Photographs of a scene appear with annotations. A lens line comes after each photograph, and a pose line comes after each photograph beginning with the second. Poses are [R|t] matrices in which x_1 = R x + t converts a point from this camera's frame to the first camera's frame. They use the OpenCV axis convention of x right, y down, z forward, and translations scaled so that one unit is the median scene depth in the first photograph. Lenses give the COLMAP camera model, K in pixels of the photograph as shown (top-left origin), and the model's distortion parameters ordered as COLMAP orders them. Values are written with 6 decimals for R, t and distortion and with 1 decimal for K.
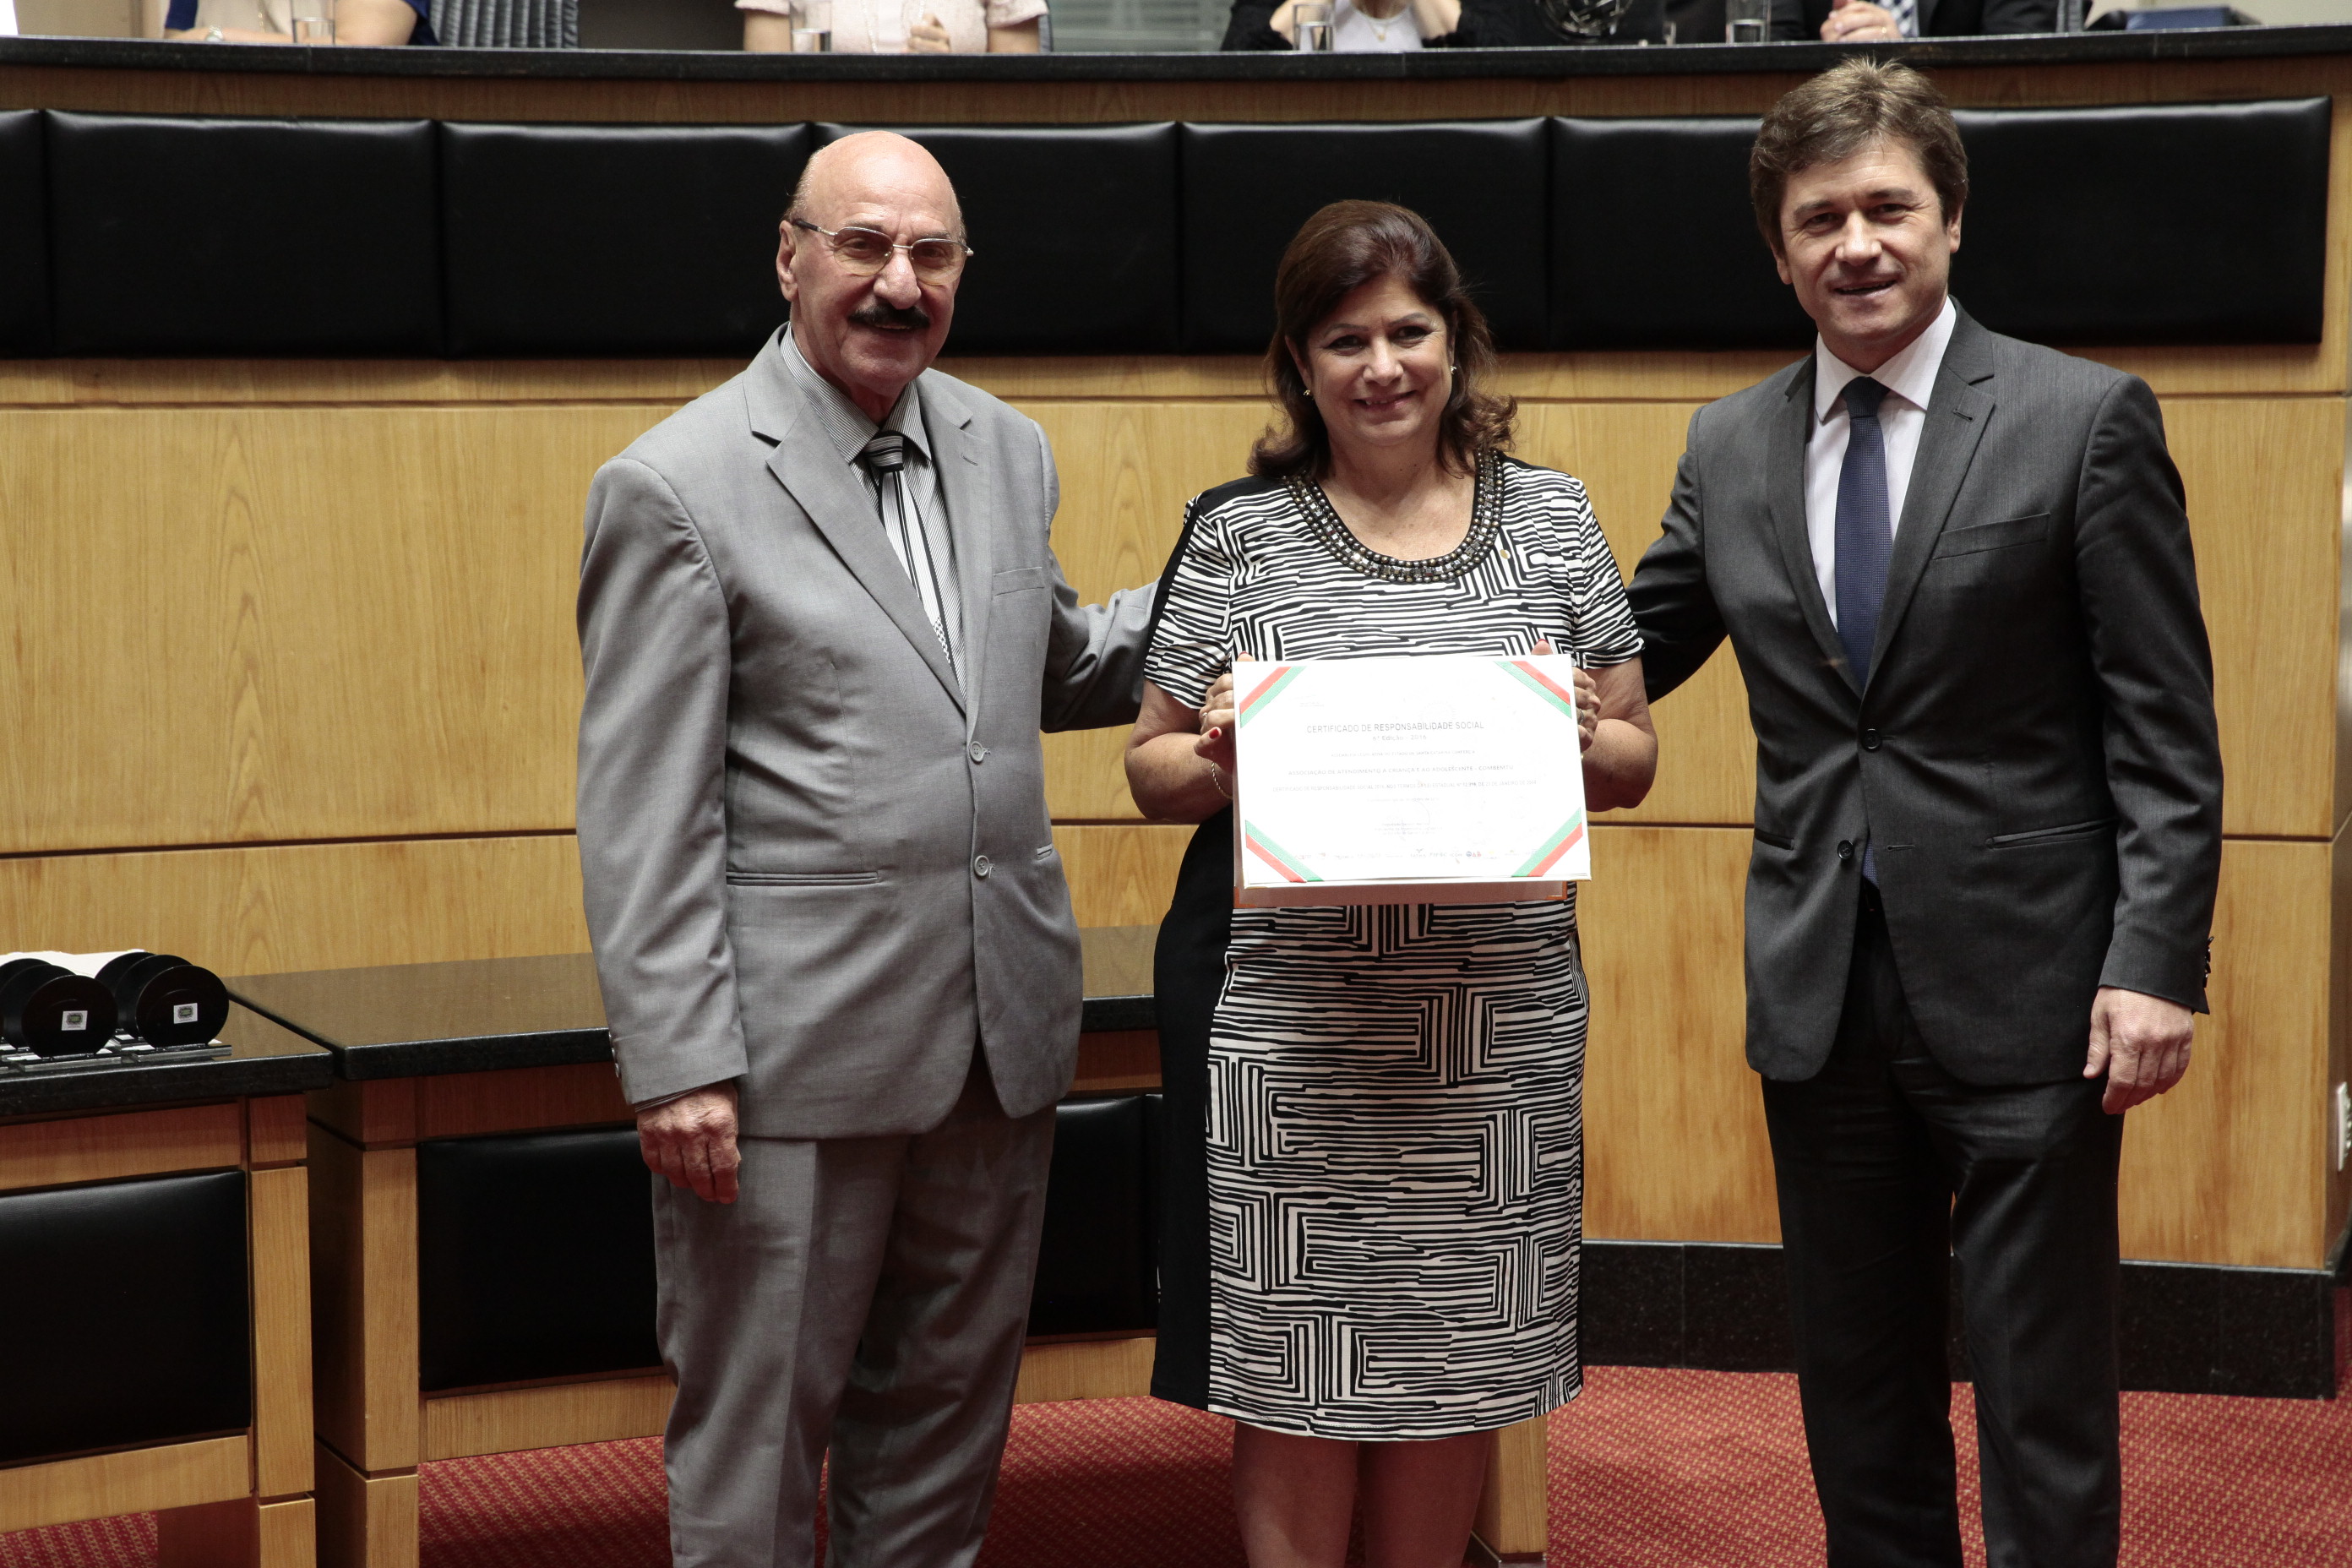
lens RADIAL K [[4519.7, 0, 1152.7], [0, 4519.7, 787.1], [0, 0, 1]] dist [0.246262, 0.000000]
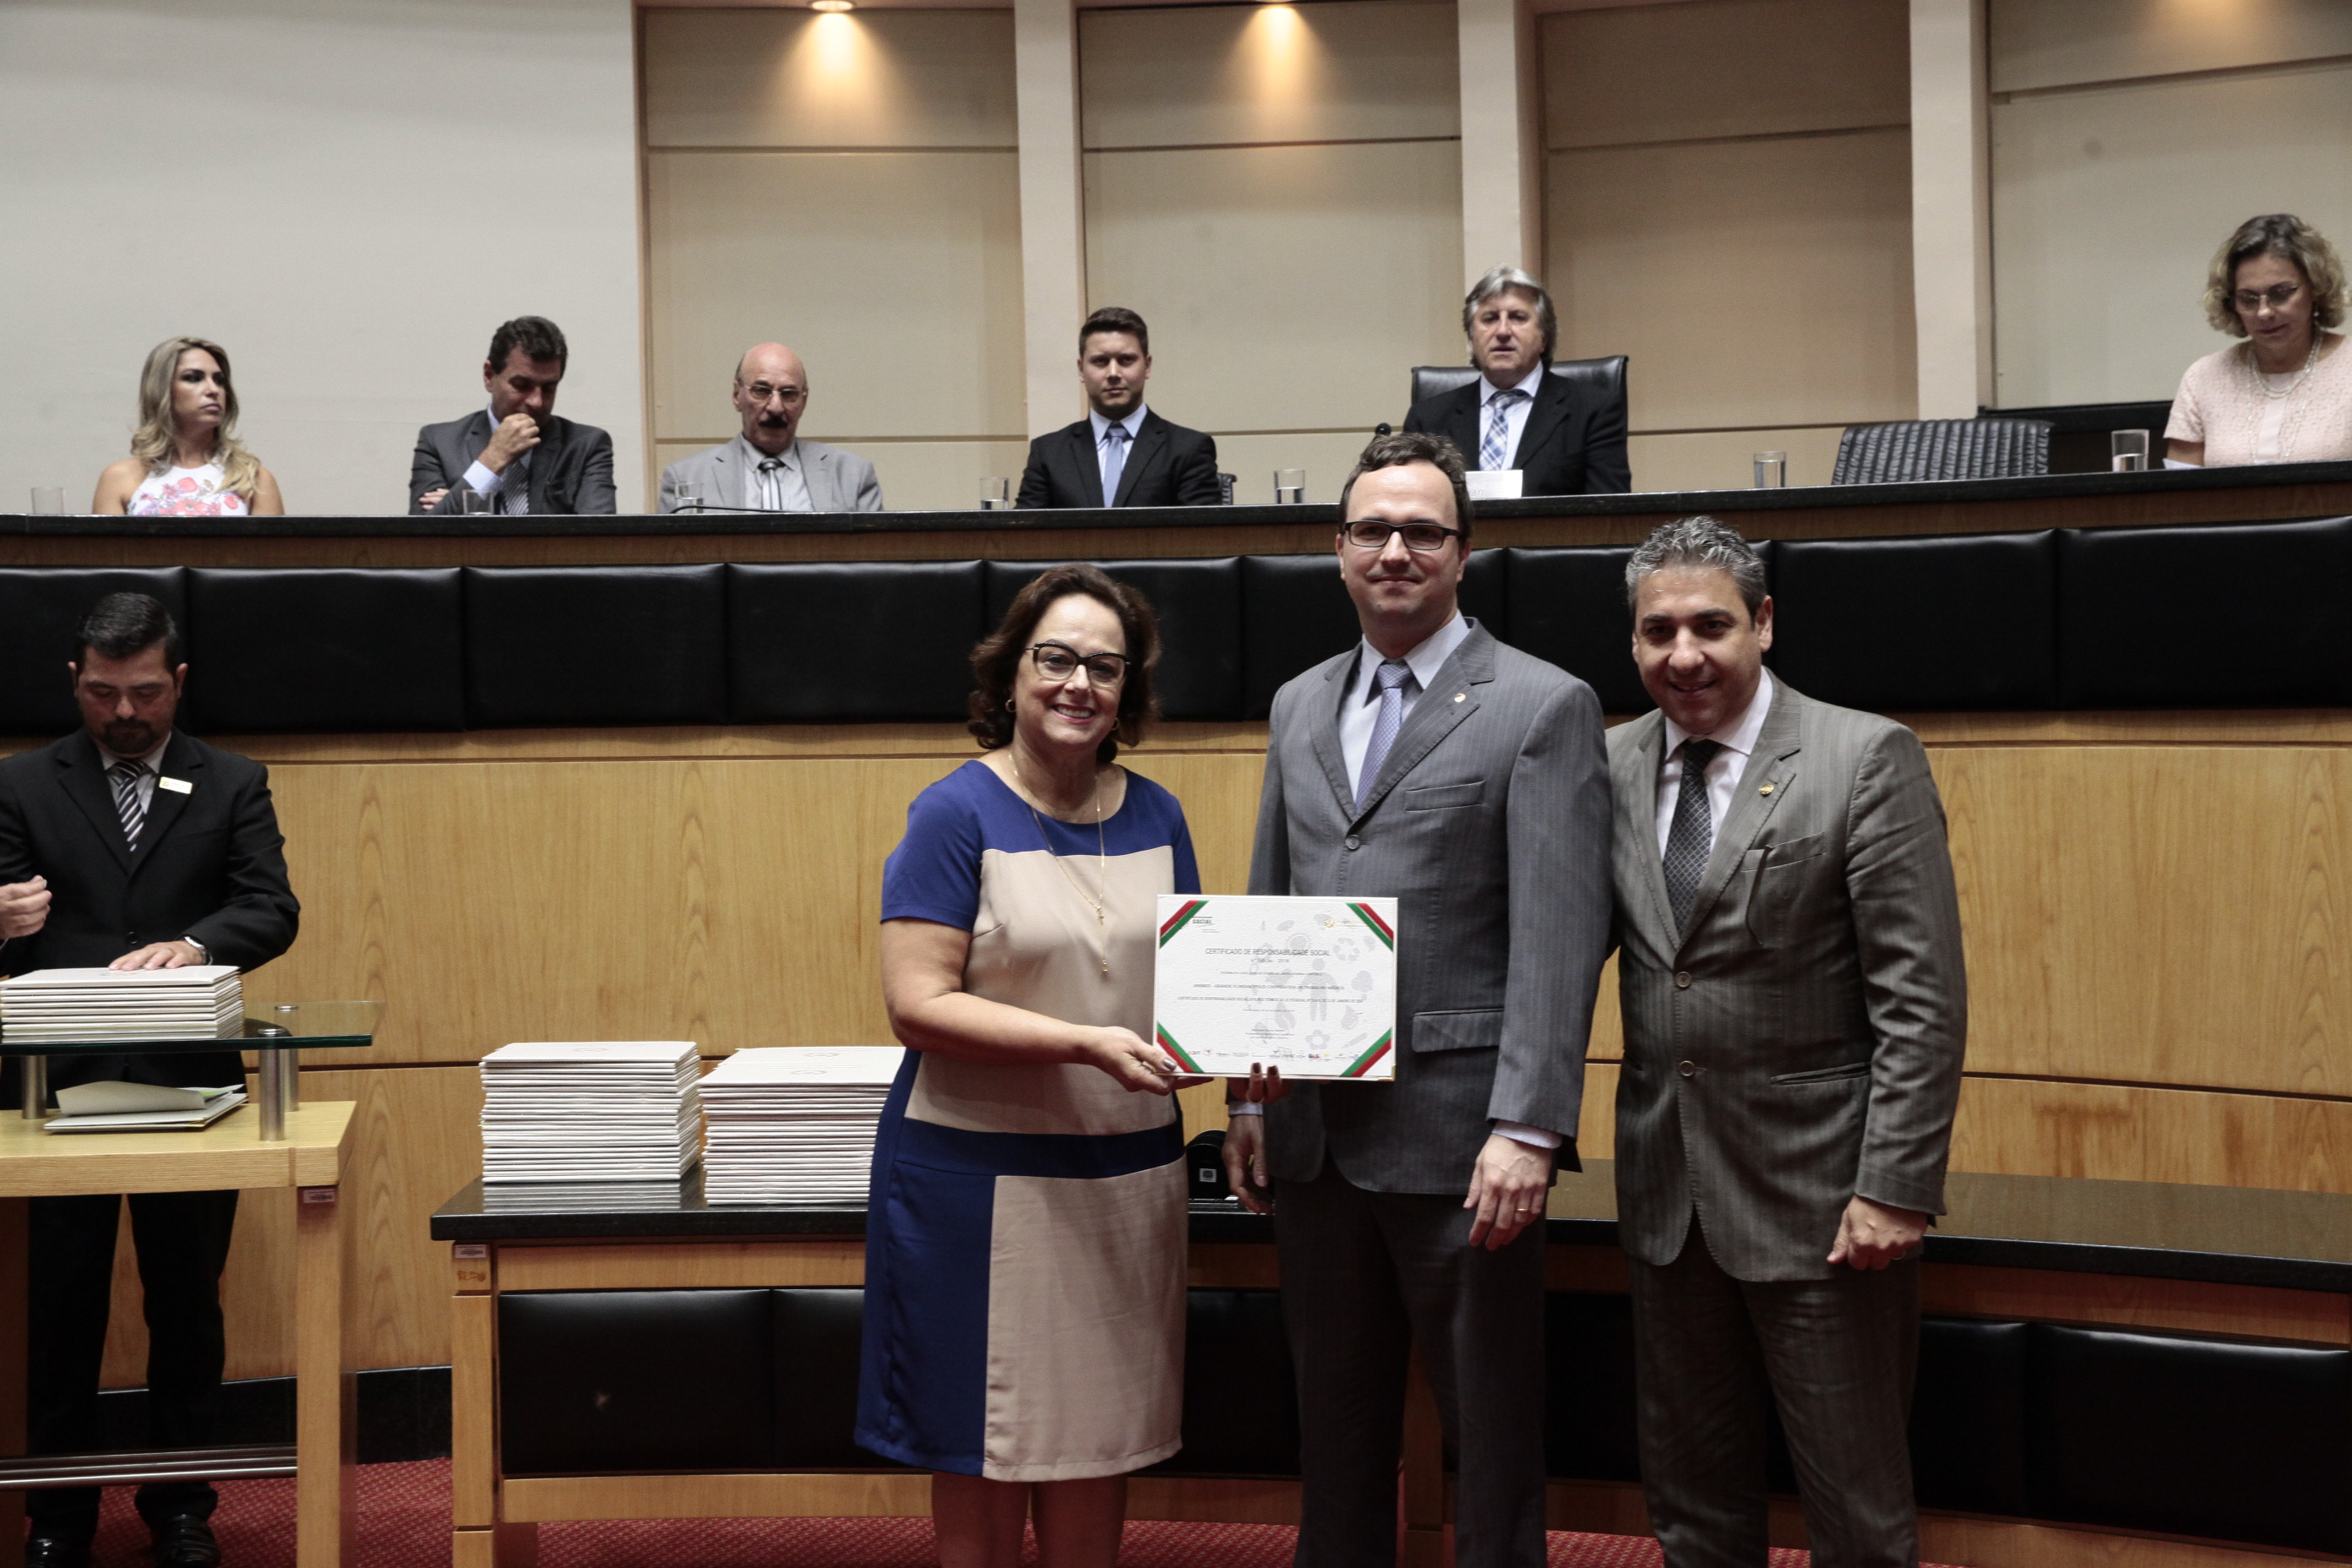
lens RADIAL K [[3205.1, 0, 1169.3], [0, 3205.1, 787.5], [0, 0, 1]] dist [0.113909, 0.000000]
pose [[0.780137, 0.014813, -0.625433, 0.300864], [-0.055912, 0.997370, -0.046121, -0.017573], [0.623105, 0.070950, 0.778913, 0.141043]]
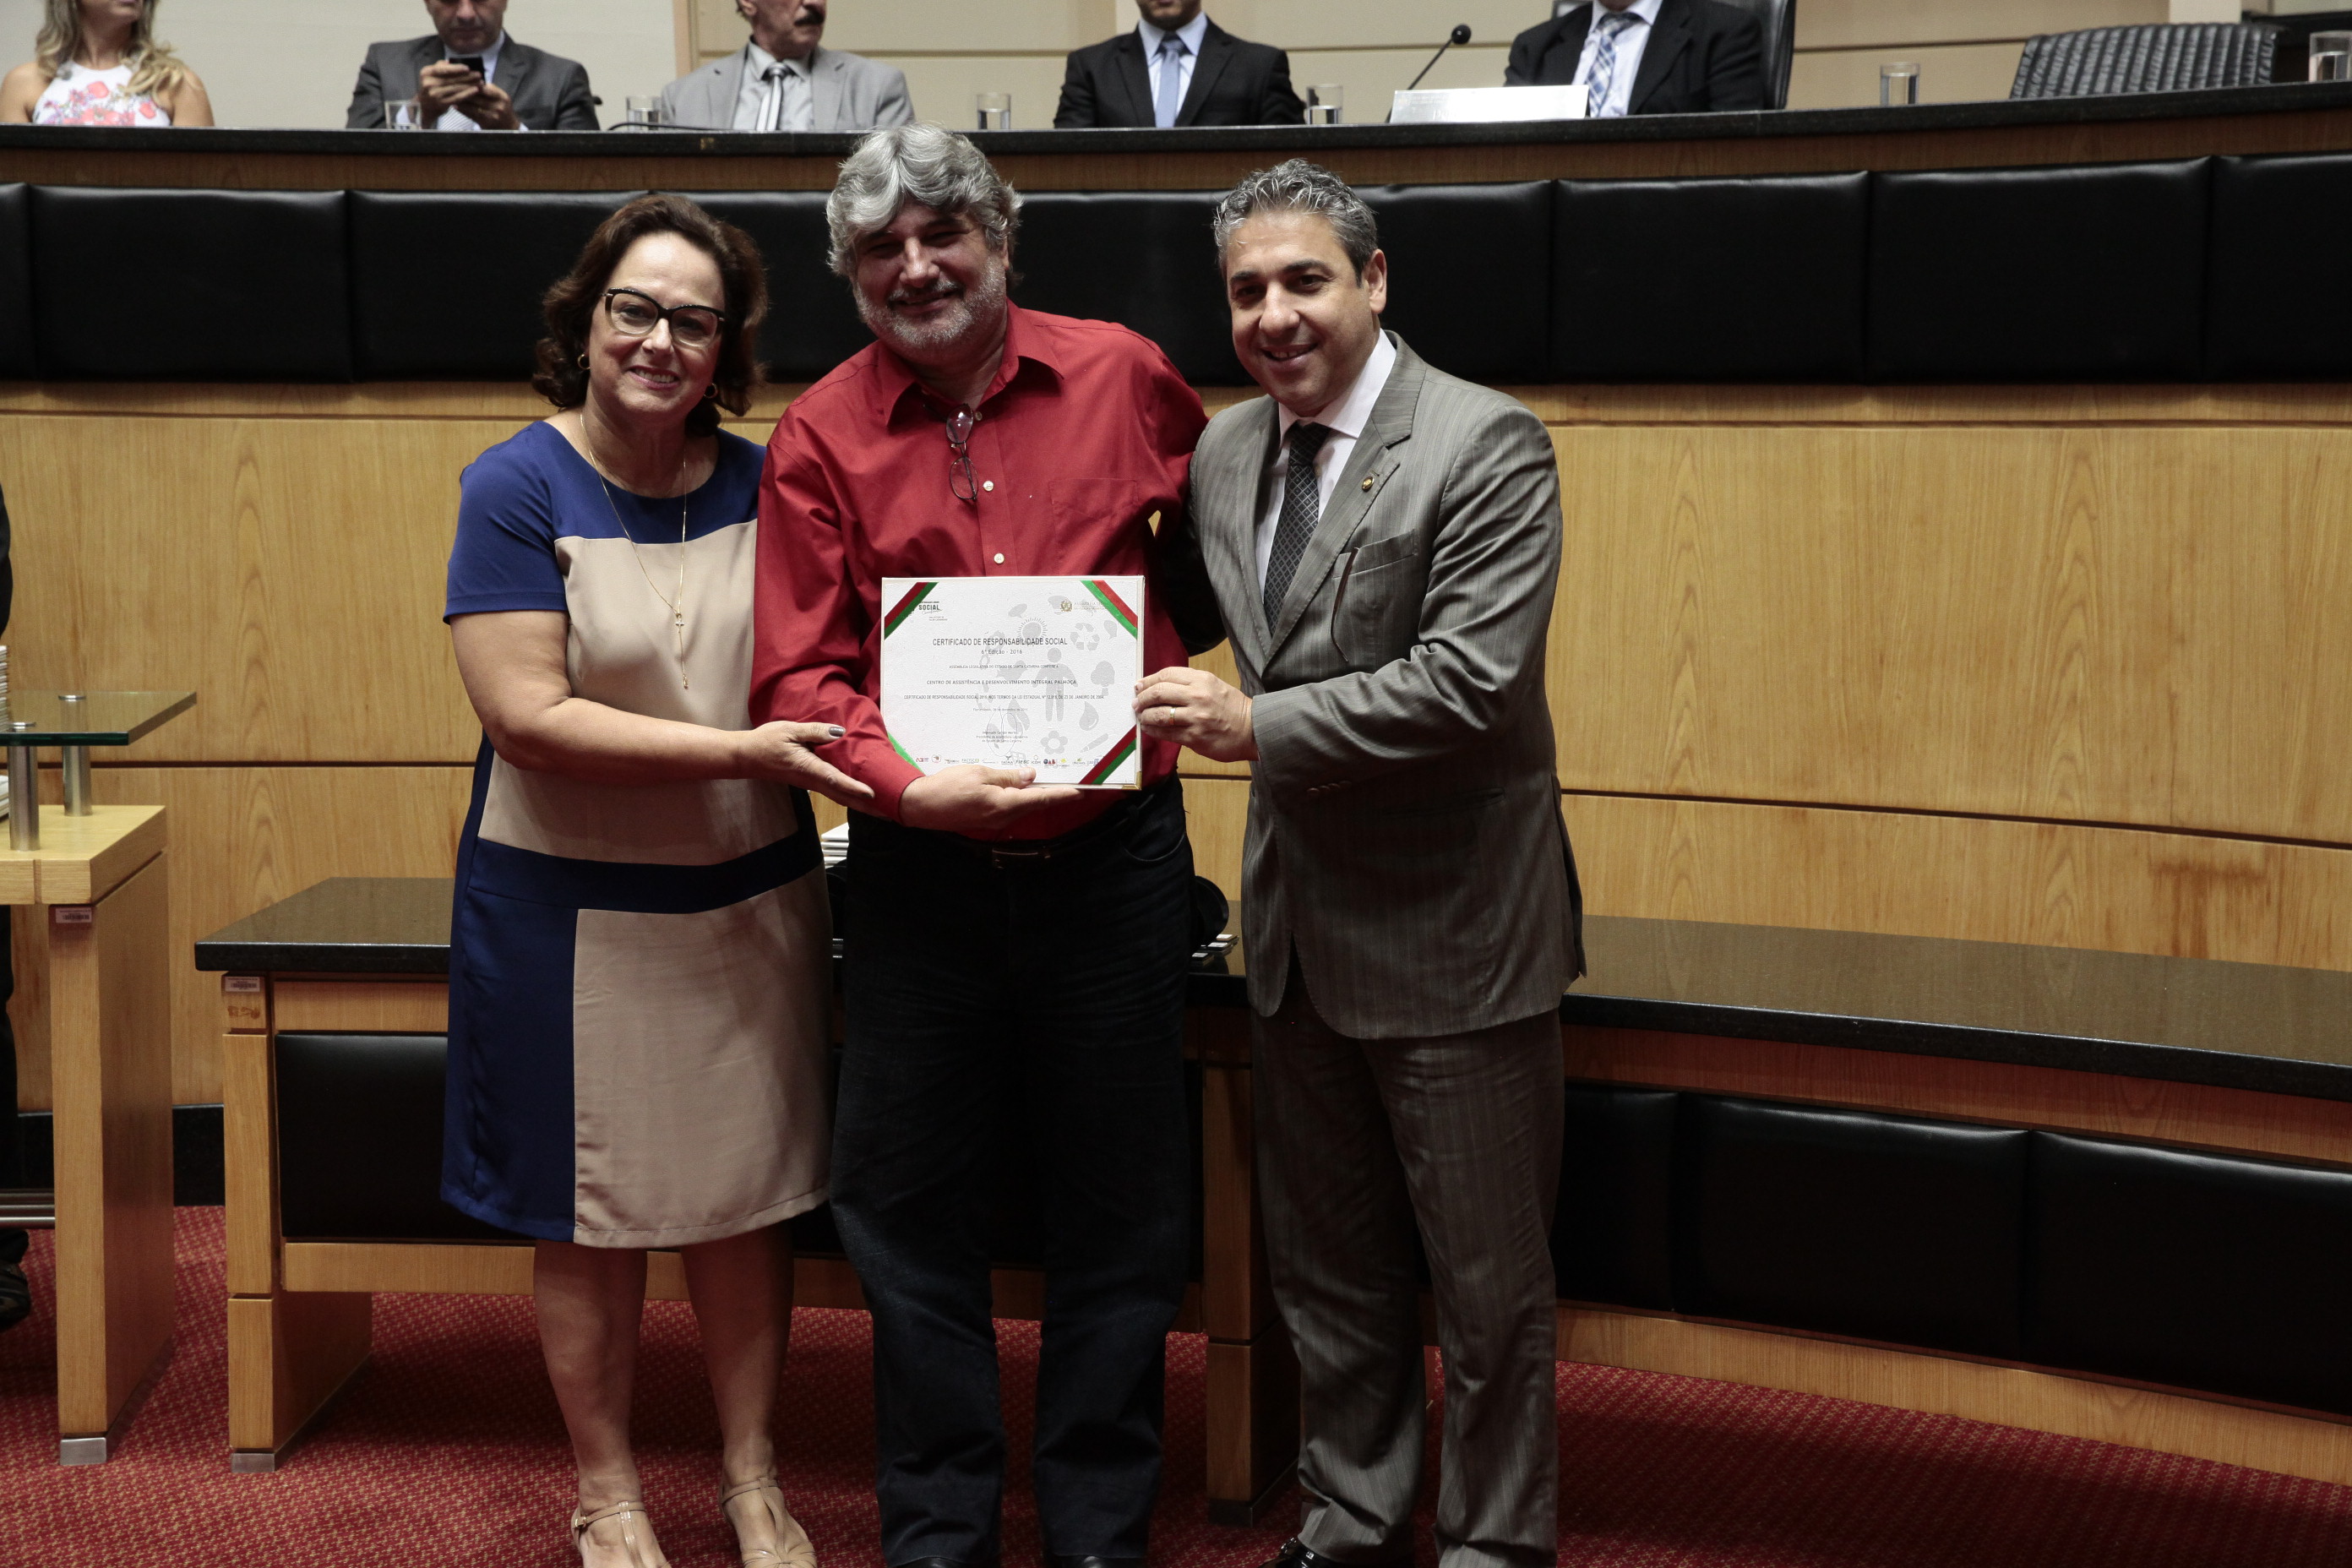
lens RADIAL K [[3550.4, 0, 1170.8], [0, 3550.4, 758.5], [0, 0, 1]] dist [0.155871, 0.000000]
pose [[0.714818, 0.085977, -0.694005, 0.340263], [-0.076594, 0.996069, 0.044506, -0.027909], [0.695103, 0.021343, 0.718593, 0.245011]]
